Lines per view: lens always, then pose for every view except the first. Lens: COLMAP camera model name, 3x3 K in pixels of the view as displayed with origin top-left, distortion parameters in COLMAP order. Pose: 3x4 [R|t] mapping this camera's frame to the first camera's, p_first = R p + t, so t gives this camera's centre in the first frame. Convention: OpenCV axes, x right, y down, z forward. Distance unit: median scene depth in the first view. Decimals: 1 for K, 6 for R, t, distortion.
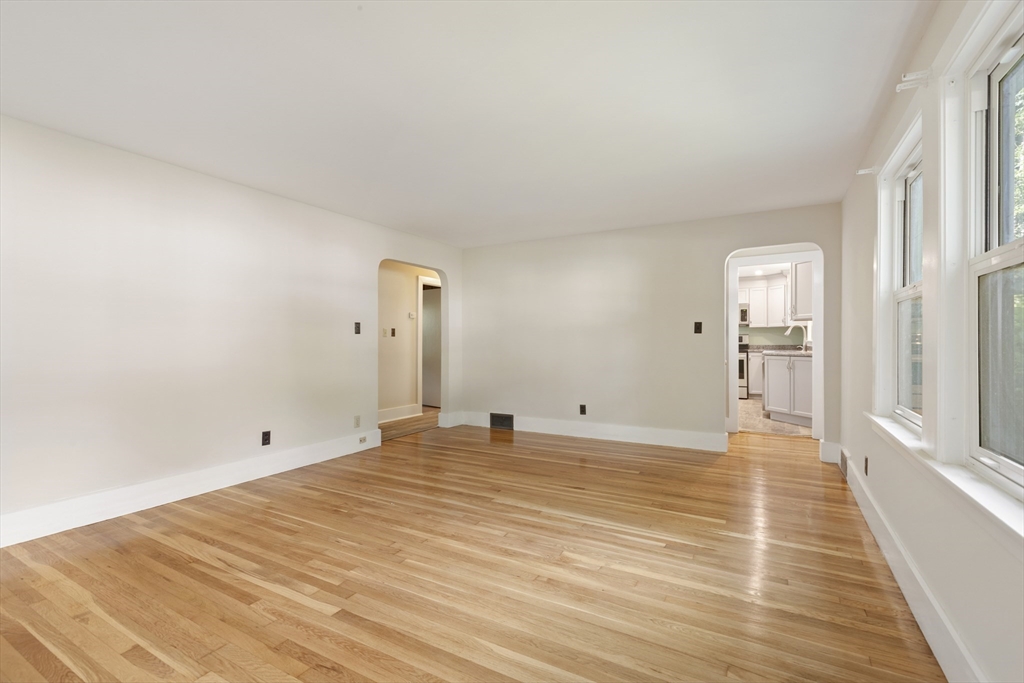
lens RADIAL K [[454.8, 0, 512.3], [0, 454.8, 338.0], [0, 0, 1]] dist [-0.000560, -0.000337]
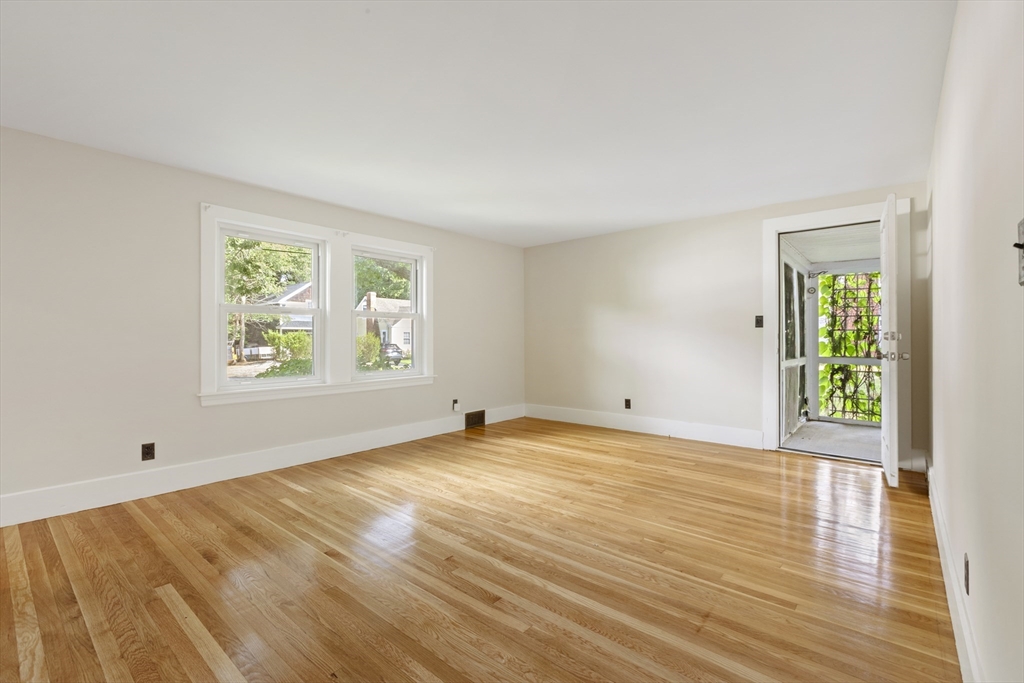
lens RADIAL K [[454.8, 0, 512.3], [0, 454.8, 338.0], [0, 0, 1]] dist [-0.000560, -0.000337]
pose [[-0.981944, 0.003834, 0.189132, -0.285135], [0.002359, 0.999965, -0.008021, 0.018376], [-0.189156, -0.007430, -0.981919, 1.875745]]
